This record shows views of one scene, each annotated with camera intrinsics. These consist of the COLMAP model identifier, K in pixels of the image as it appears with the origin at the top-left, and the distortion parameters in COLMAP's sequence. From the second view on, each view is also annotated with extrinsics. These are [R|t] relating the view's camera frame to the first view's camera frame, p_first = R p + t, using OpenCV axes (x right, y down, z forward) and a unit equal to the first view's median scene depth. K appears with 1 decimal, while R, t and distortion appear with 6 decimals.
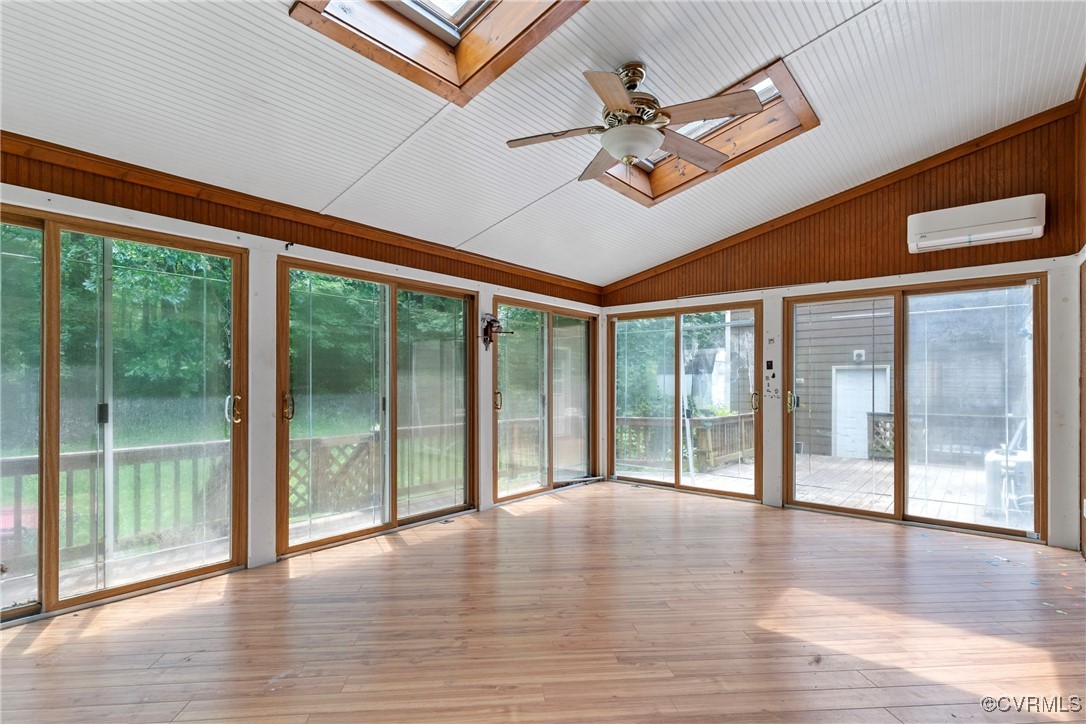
lens RADIAL K [[524.8, 0, 537.7], [0, 524.8, 370.7], [0, 0, 1]] dist [0.001282, 0.000272]
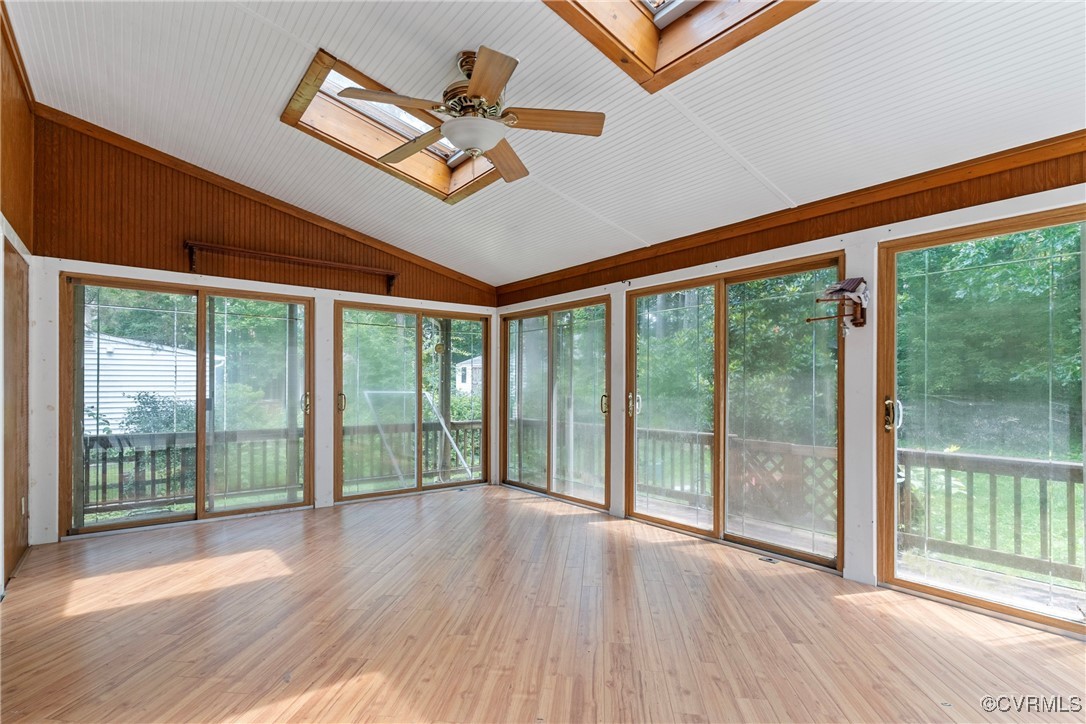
lens RADIAL K [[534.5, 0, 537.7], [0, 534.5, 388.0], [0, 0, 1]] dist [0.000006, 0.000340]
pose [[-0.213499, -0.002293, -0.976941, 0.762583], [0.020247, 0.999772, -0.006772, 0.027107], [0.976733, -0.021226, -0.213404, 0.918291]]
